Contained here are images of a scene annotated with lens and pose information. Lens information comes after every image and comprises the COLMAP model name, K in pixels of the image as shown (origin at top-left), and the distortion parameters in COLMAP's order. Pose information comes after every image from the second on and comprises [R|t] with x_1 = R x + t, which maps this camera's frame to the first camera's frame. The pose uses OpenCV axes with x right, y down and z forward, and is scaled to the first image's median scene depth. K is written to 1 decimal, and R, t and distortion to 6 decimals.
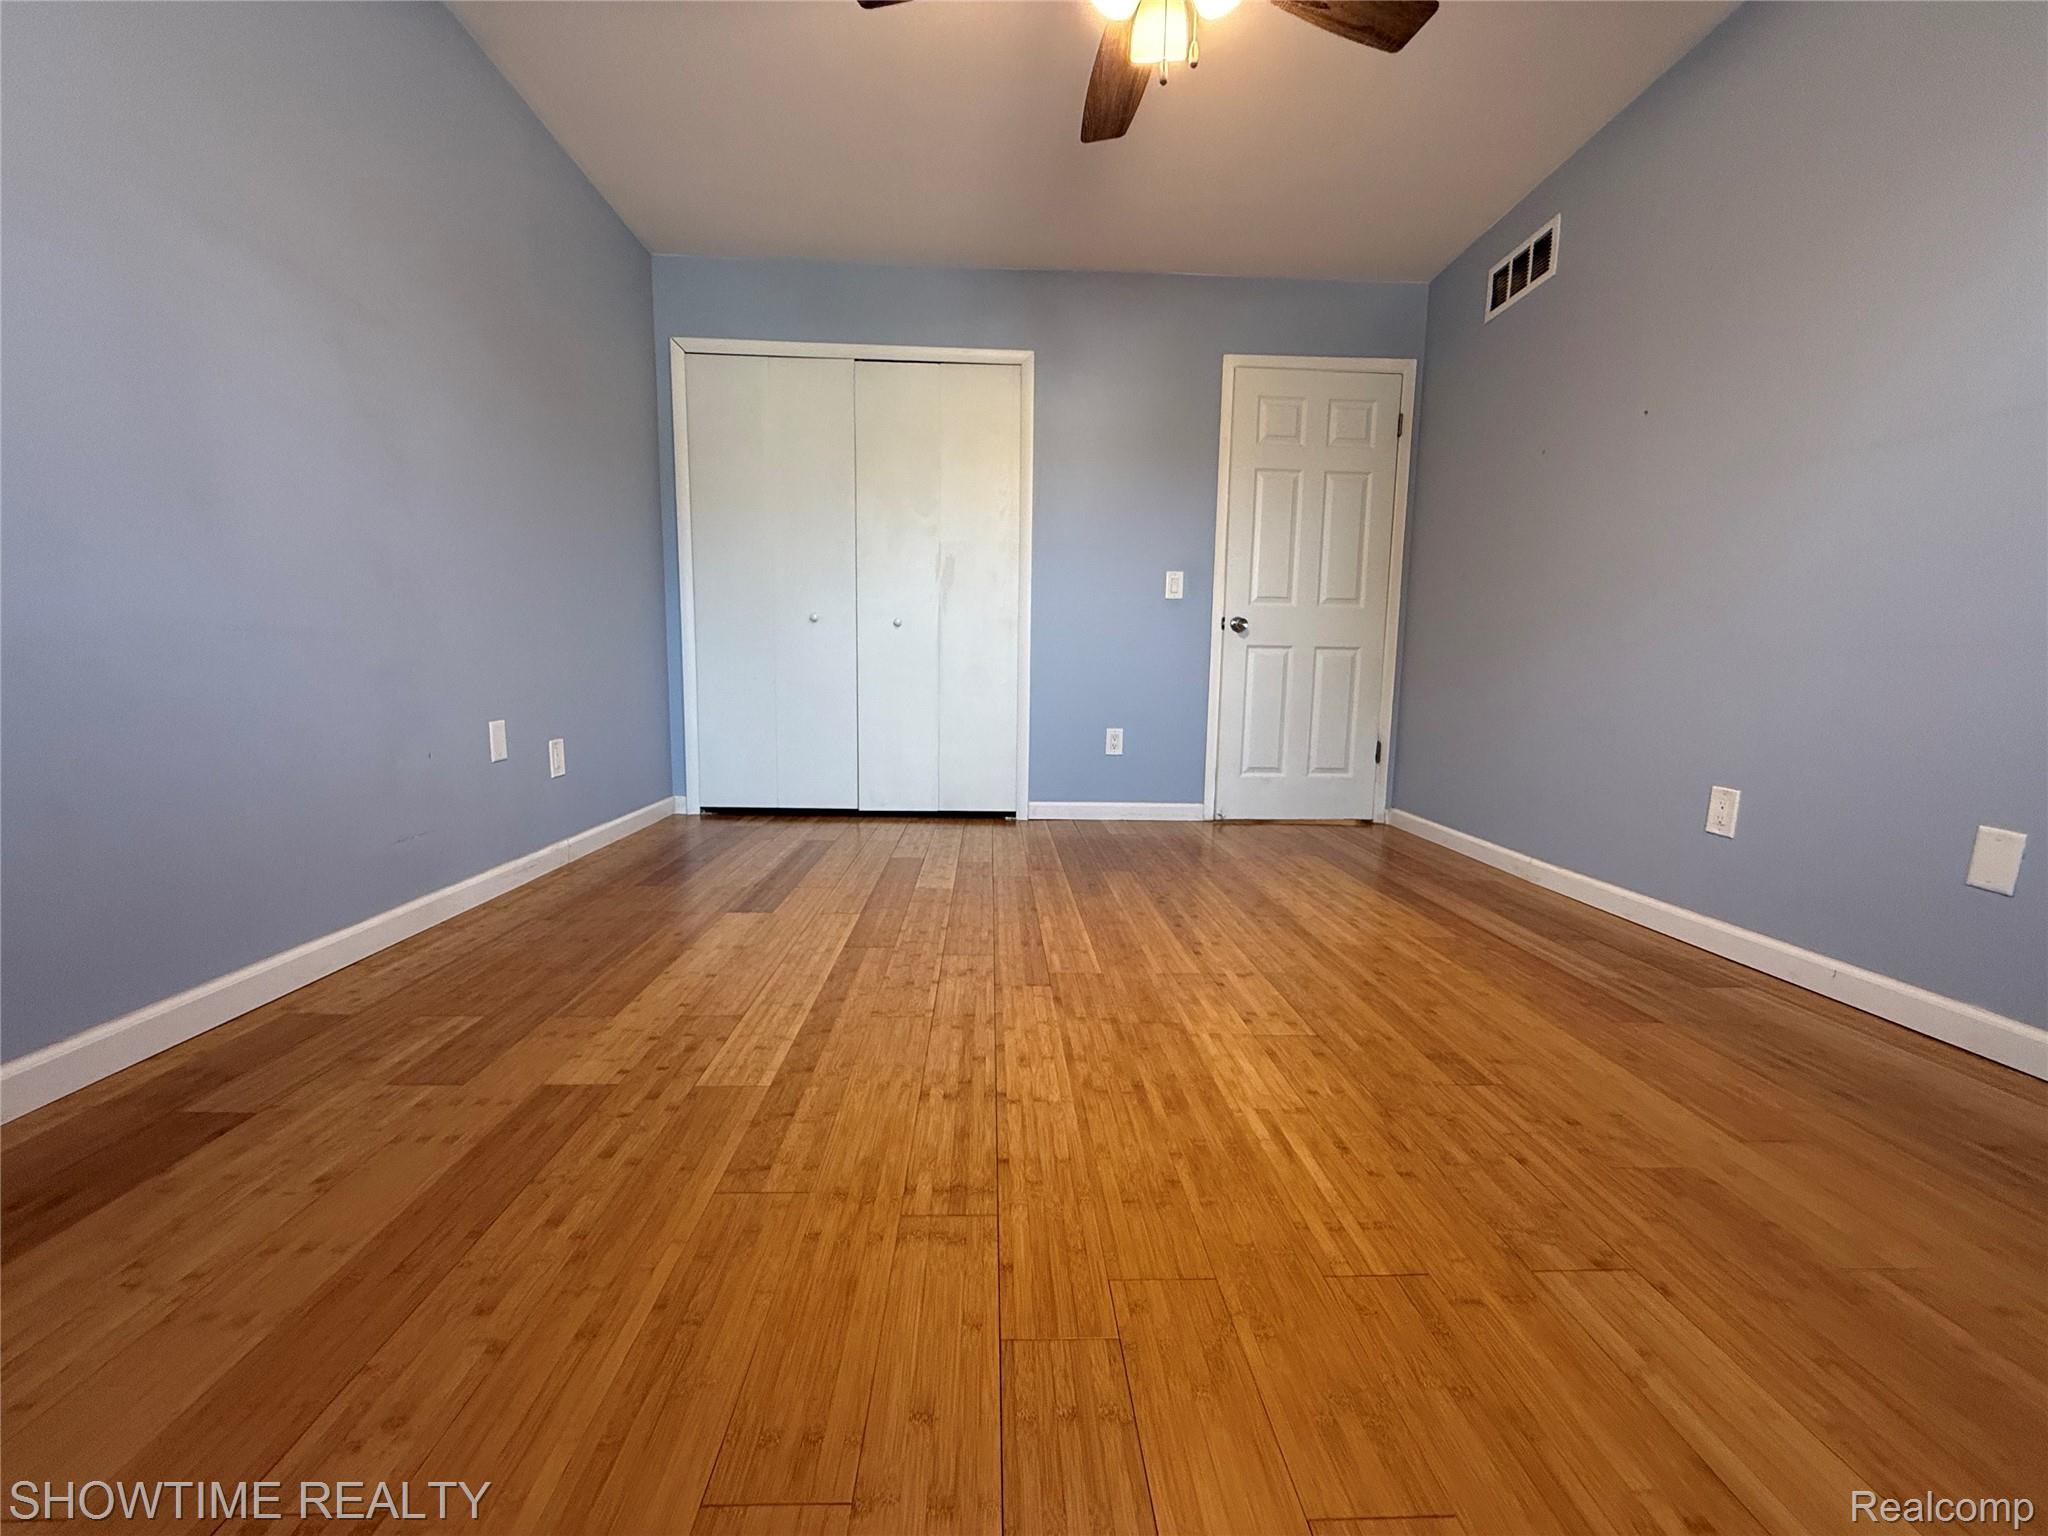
lens RADIAL K [[834.1, 0, 1024.0], [0, 834.1, 768.0], [0, 0, 1]] dist [0.023049, -0.000136]
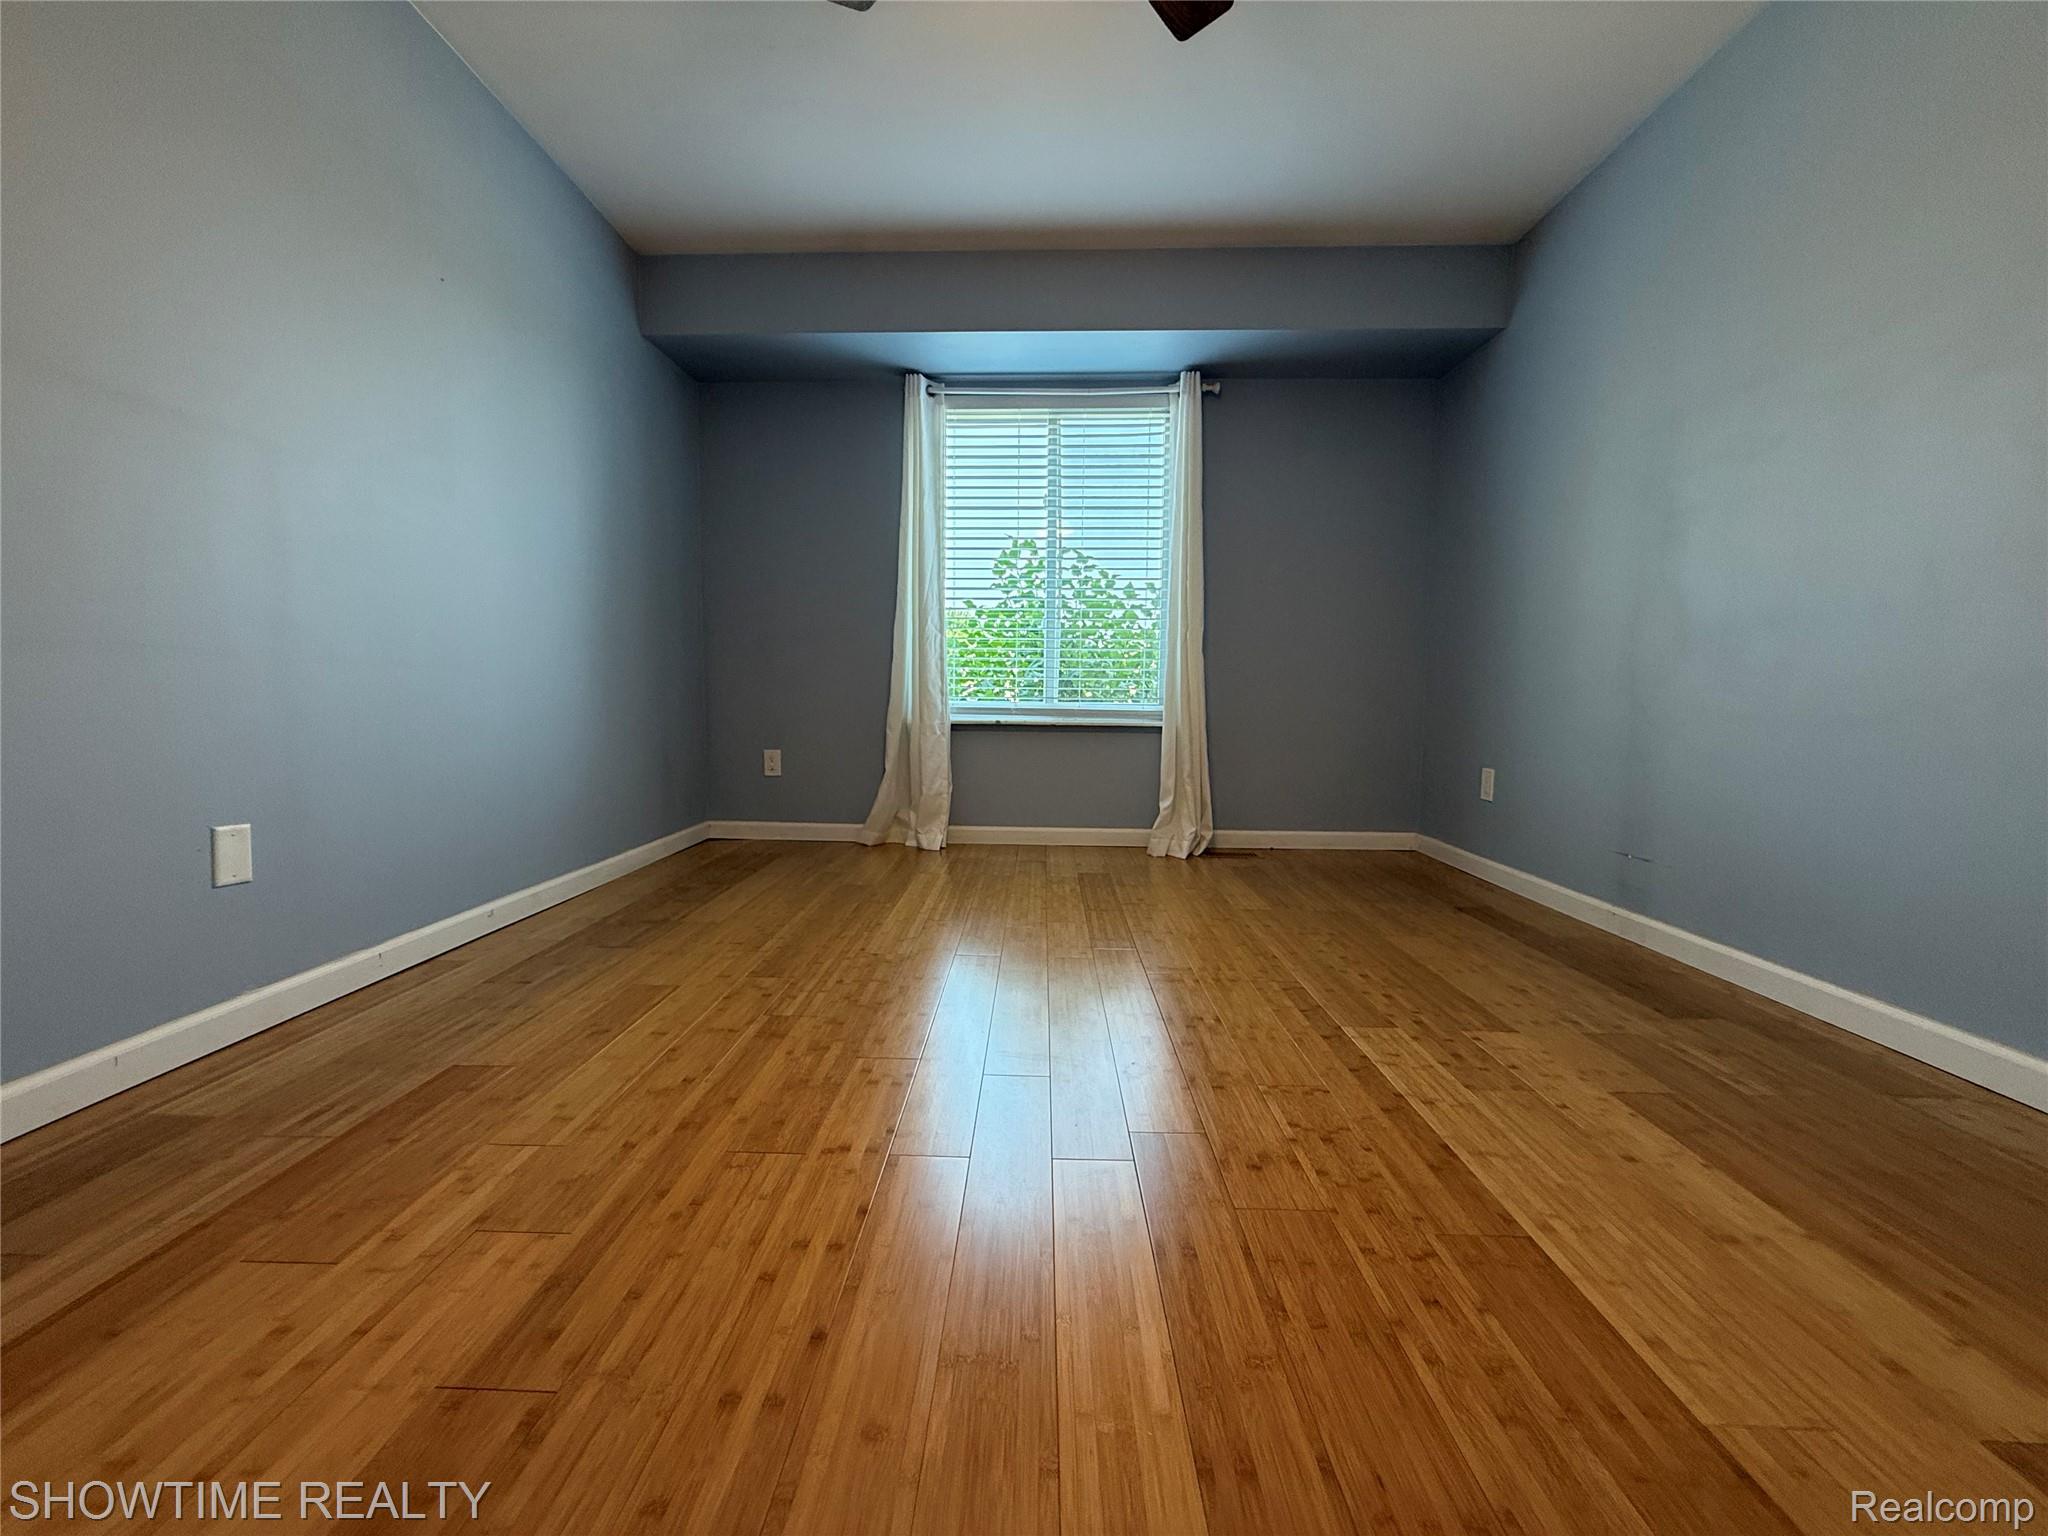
lens RADIAL K [[834.1, 0, 1024.0], [0, 834.1, 768.0], [0, 0, 1]] dist [0.023049, -0.000136]
pose [[-0.997618, -0.035366, 0.059221, 0.099967], [-0.022716, 0.979114, 0.202040, -0.212879], [-0.065129, 0.200213, -0.977585, 1.801002]]
